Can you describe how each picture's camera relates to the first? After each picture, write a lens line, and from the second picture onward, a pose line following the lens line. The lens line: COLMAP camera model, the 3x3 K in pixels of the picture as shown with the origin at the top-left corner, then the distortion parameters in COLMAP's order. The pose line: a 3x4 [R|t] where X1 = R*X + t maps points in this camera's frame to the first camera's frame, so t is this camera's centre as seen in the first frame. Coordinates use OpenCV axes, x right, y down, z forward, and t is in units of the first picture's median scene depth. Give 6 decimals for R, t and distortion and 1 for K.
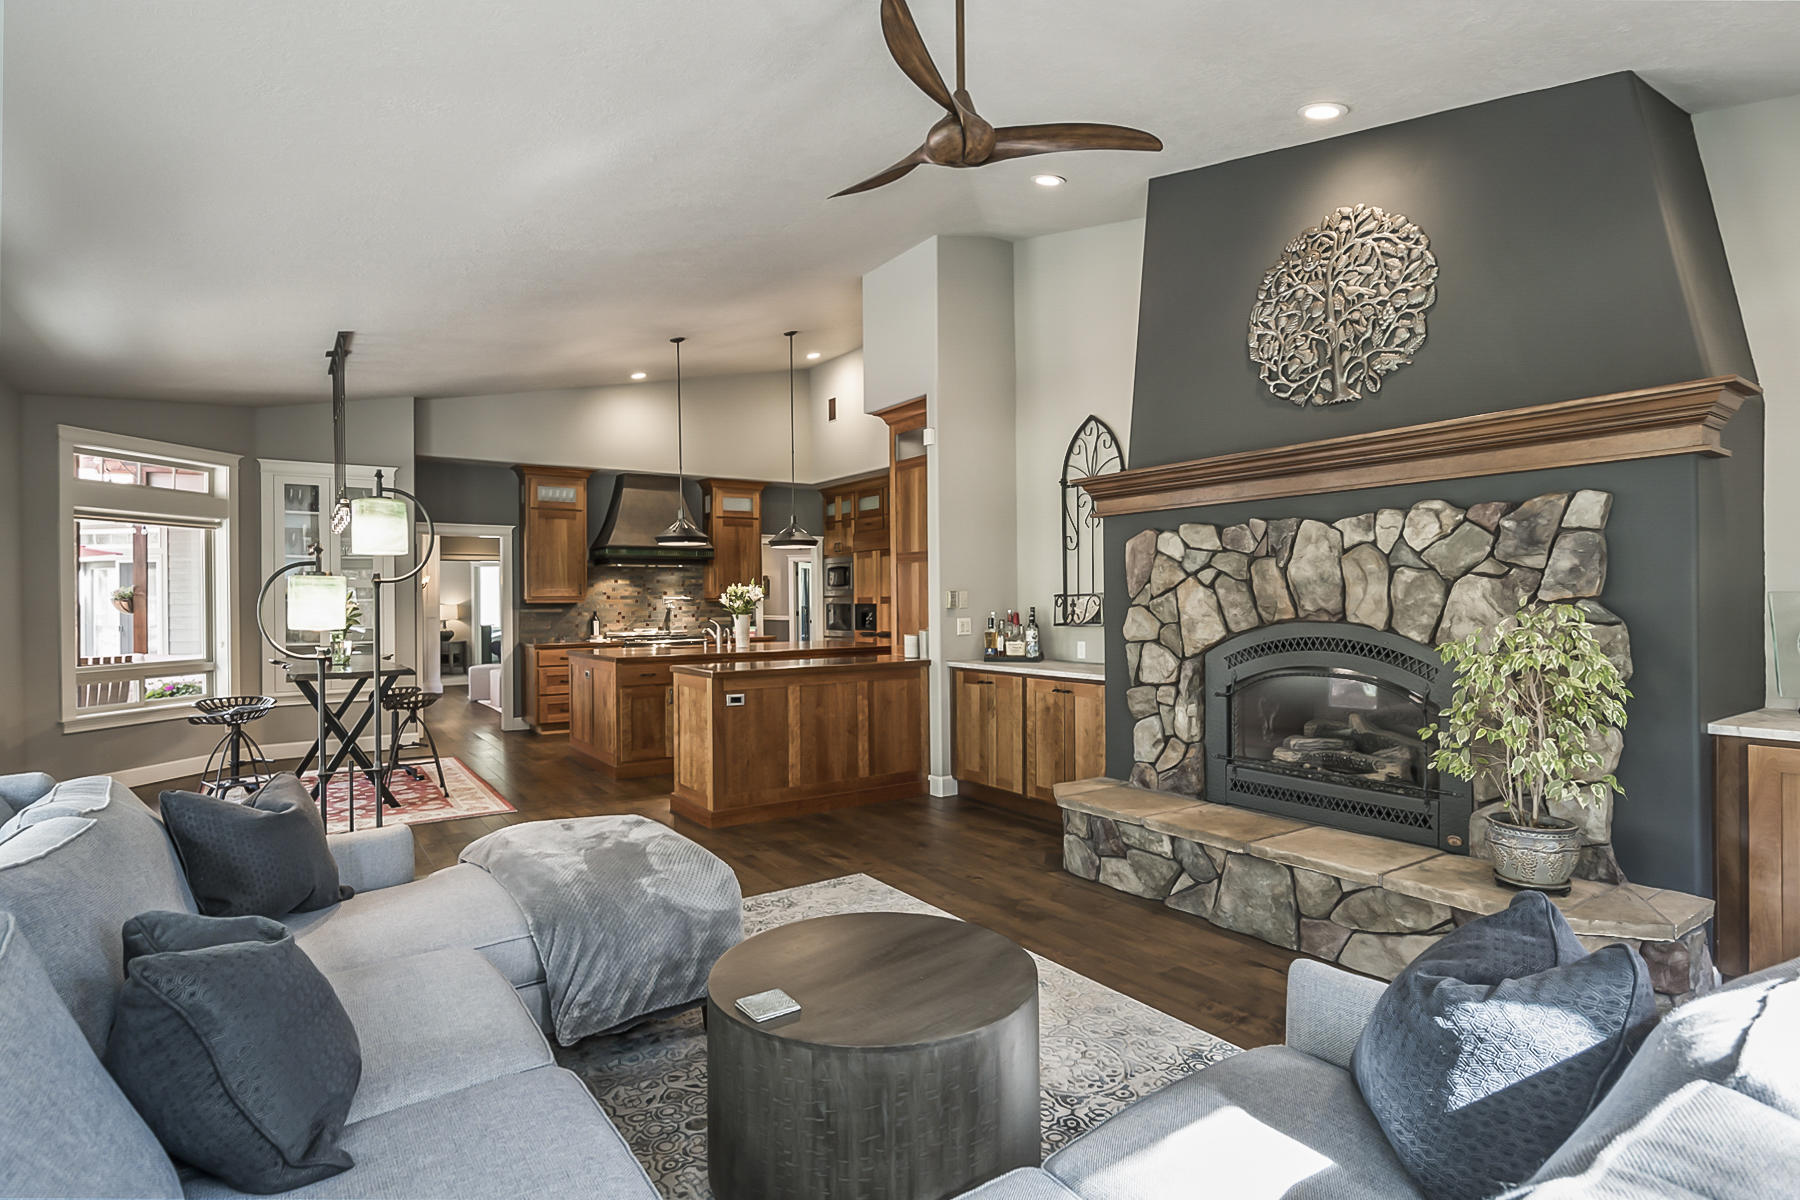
lens RADIAL K [[913.4, 0, 893.3], [0, 913.4, 599.8], [0, 0, 1]] dist [-0.007173, 0.003816]
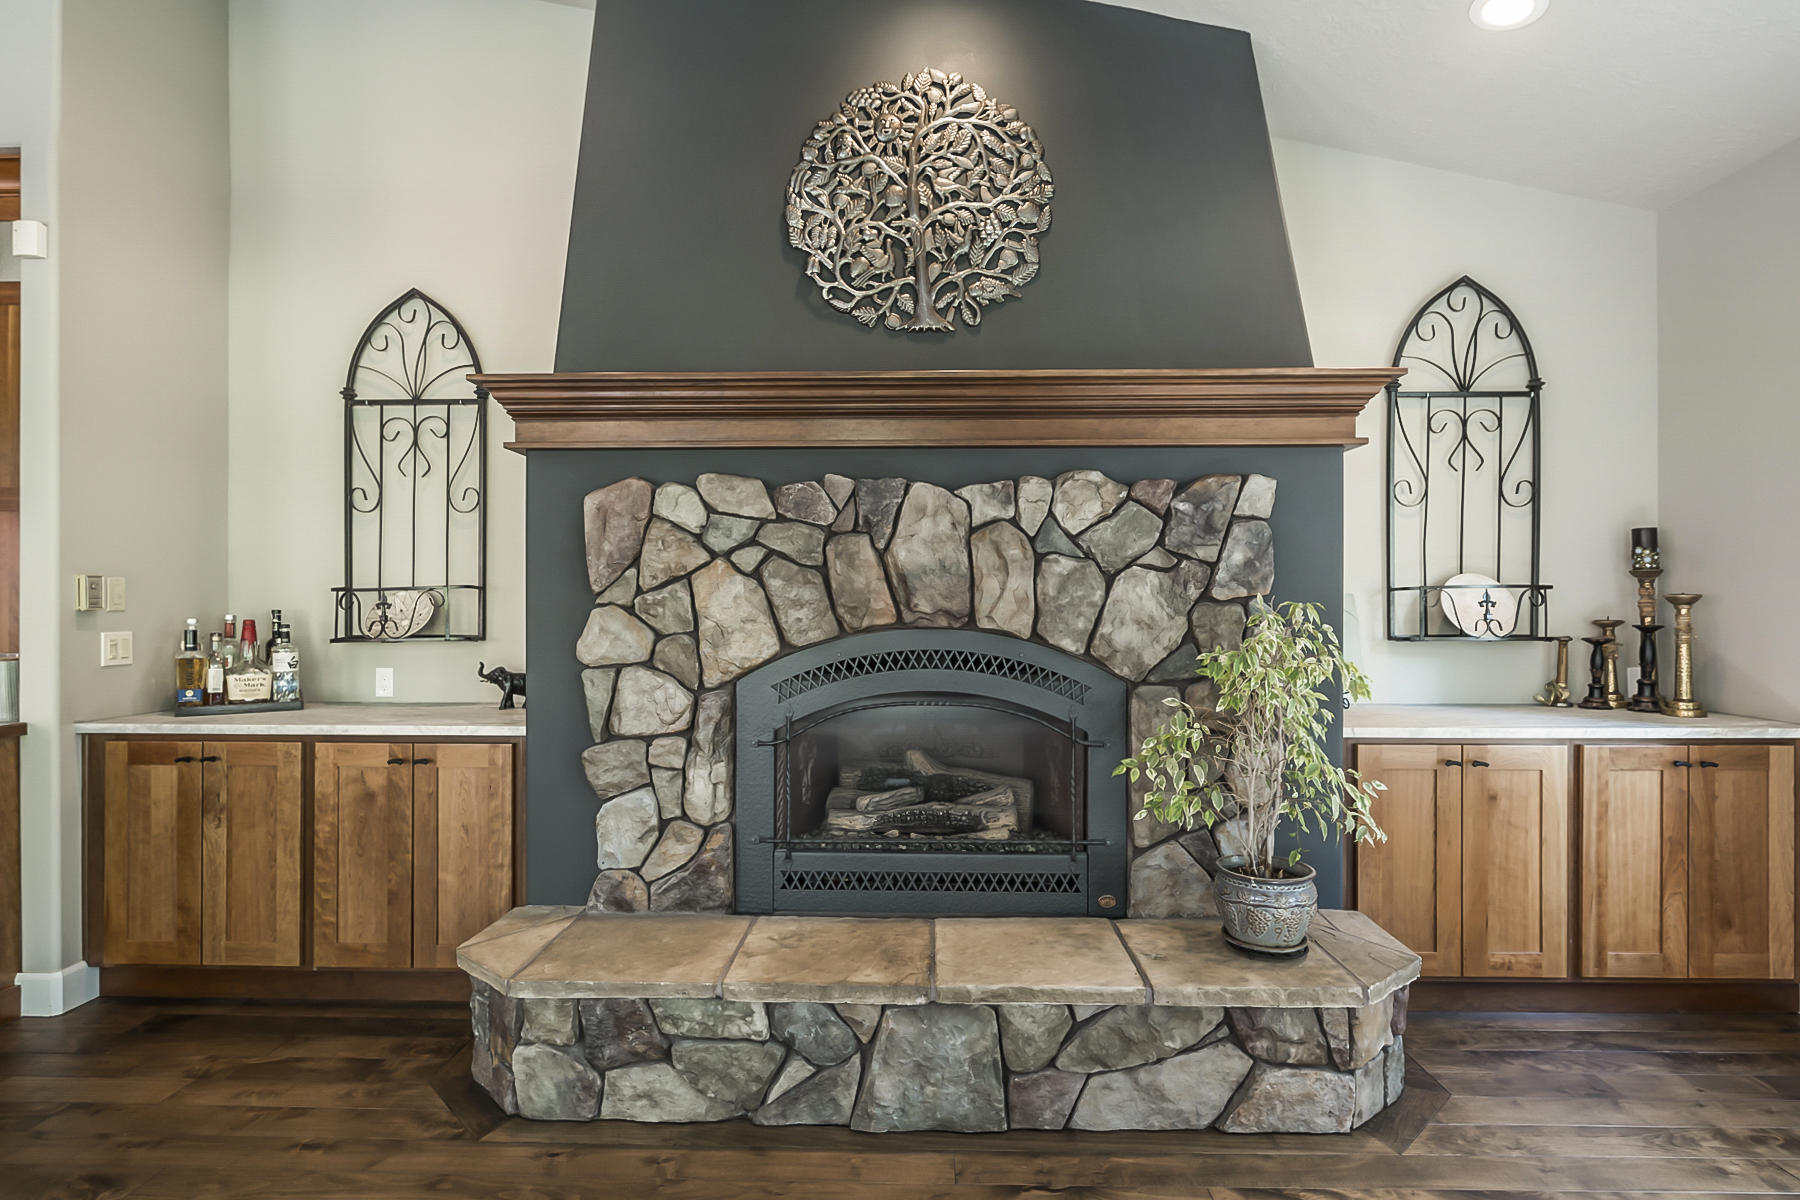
lens RADIAL K [[913.4, 0, 907.2], [0, 913.4, 601.5], [0, 0, 1]] dist [-0.007173, 0.003816]
pose [[0.582806, 0.012289, 0.812518, -0.112040], [-0.005892, 0.999923, -0.010896, 0.010494], [-0.812590, 0.001563, 0.582834, 0.560780]]
